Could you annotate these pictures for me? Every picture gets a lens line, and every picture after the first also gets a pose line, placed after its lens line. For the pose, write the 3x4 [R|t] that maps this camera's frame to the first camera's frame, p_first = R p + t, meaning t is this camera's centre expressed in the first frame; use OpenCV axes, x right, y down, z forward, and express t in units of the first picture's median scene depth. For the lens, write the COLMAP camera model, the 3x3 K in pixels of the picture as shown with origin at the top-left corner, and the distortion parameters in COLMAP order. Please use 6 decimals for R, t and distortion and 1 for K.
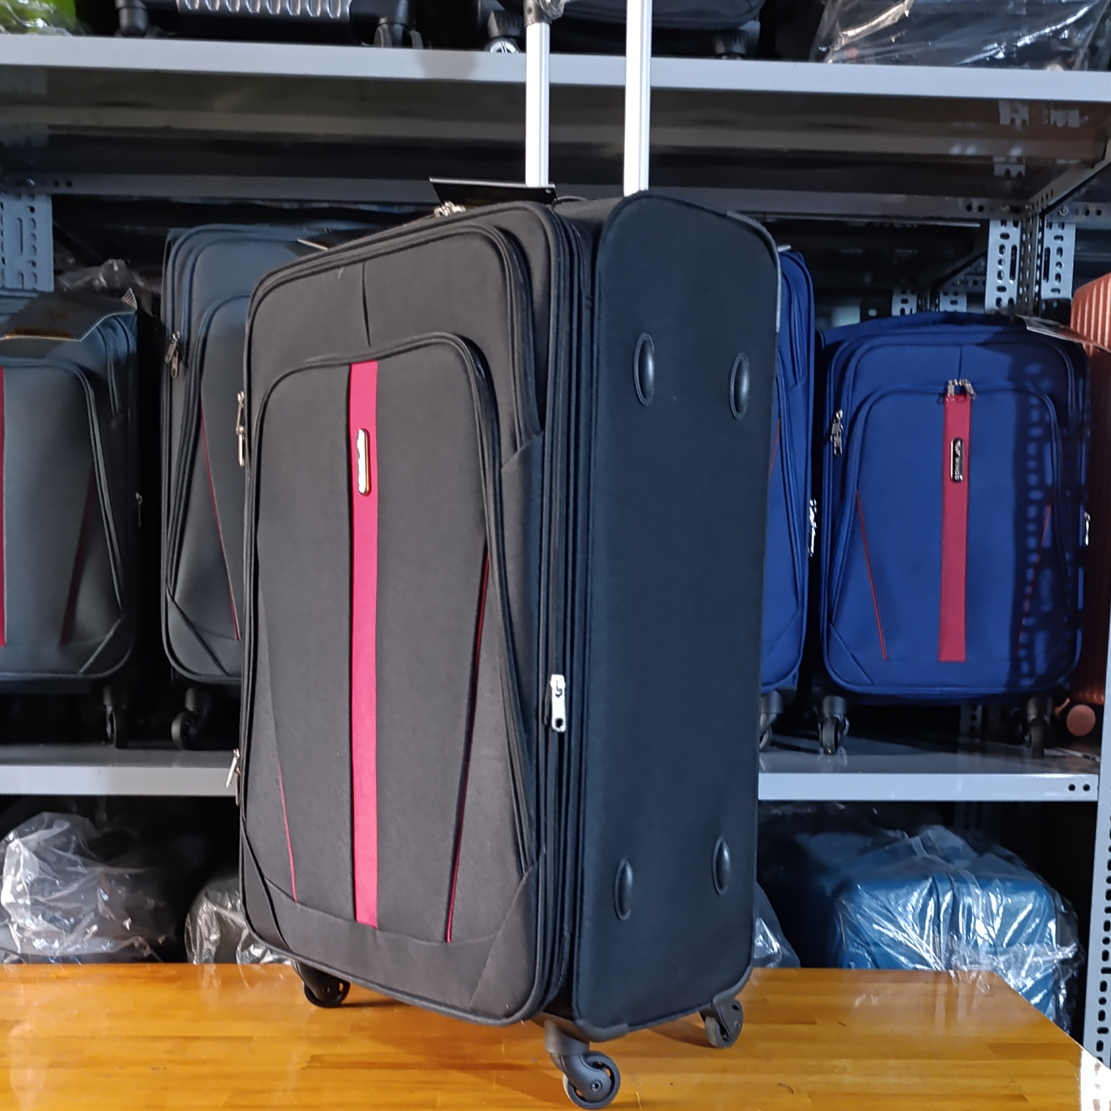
lens RADIAL K [[1408.1, 0, 581.2], [0, 1408.1, 786.1], [0, 0, 1]] dist [-0.006992, 0.000000]
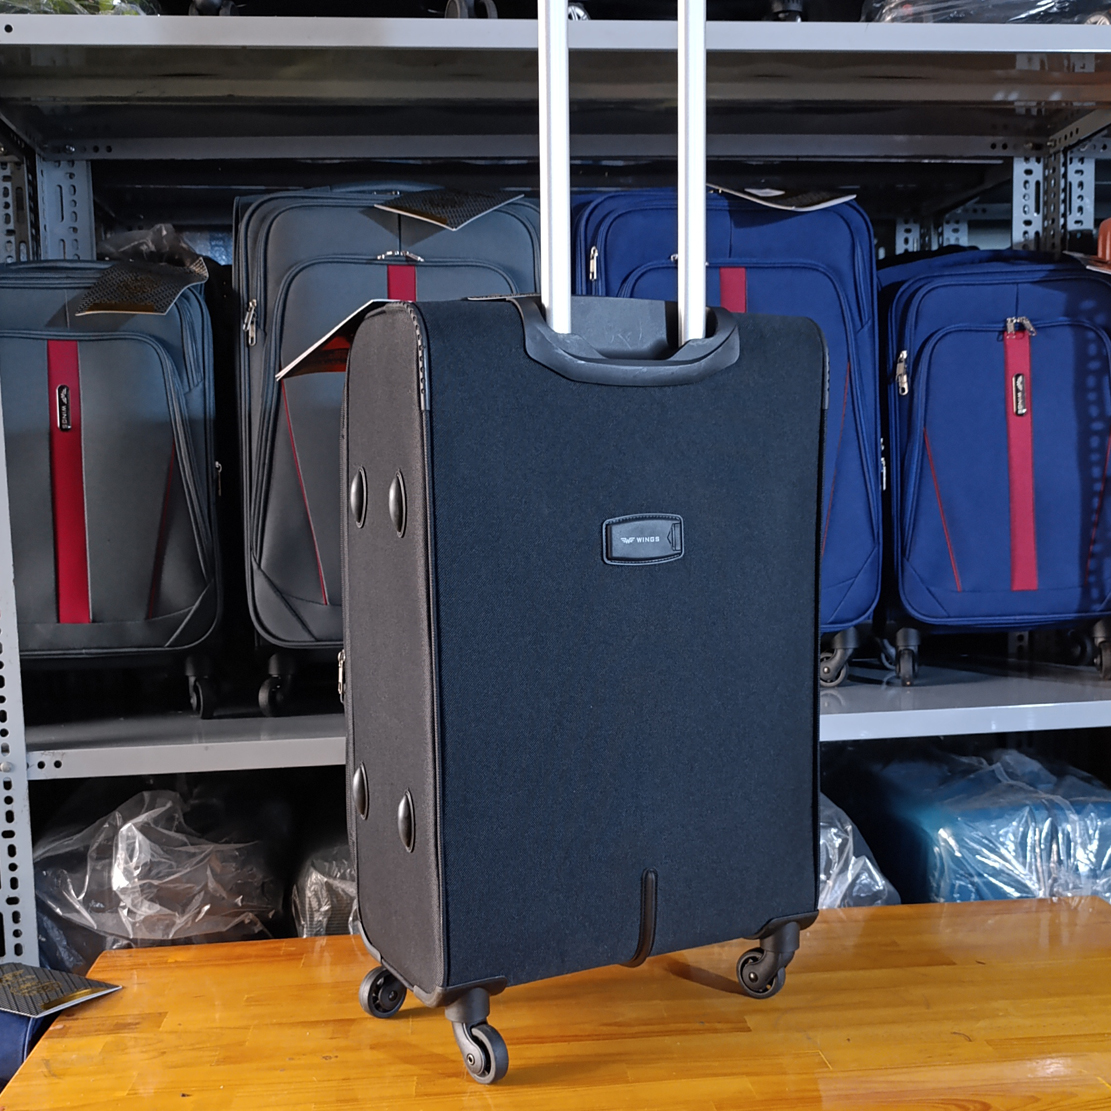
lens RADIAL K [[1408.1, 0, 567.0], [0, 1408.1, 645.7], [0, 0, 1]] dist [-0.006992, 0.000000]
pose [[0.997077, -0.049830, 0.057924, -0.136154], [0.051602, 0.998232, -0.029511, -0.037534], [-0.056351, 0.032414, 0.997885, 0.001006]]
